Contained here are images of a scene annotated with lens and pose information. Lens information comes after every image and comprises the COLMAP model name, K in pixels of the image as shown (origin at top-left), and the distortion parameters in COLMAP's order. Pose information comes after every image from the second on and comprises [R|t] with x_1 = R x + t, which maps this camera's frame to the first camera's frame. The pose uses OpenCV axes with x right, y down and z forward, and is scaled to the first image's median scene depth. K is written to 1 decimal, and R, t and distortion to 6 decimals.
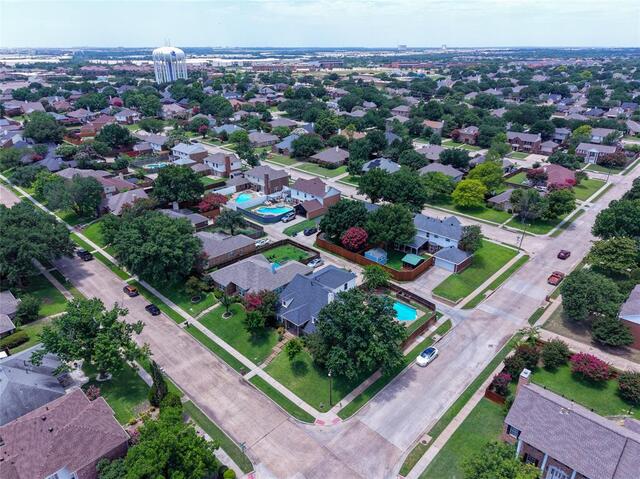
lens RADIAL K [[425.2, 0, 320.0], [0, 425.2, 239.5], [0, 0, 1]] dist [0.043243, -0.048860]
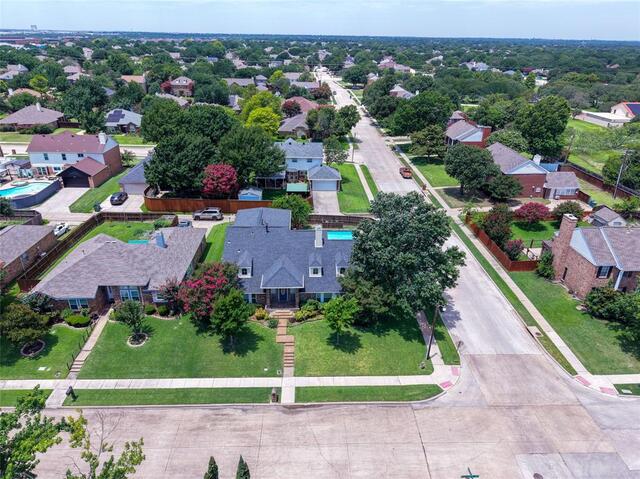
lens RADIAL K [[425.2, 0, 320.0], [0, 425.2, 239.5], [0, 0, 1]] dist [0.043243, -0.048860]
pose [[0.695110, -0.297267, 0.654564, -0.323173], [0.278277, 0.950784, 0.136280, 0.046331], [-0.662860, 0.087421, 0.743622, 0.401993]]
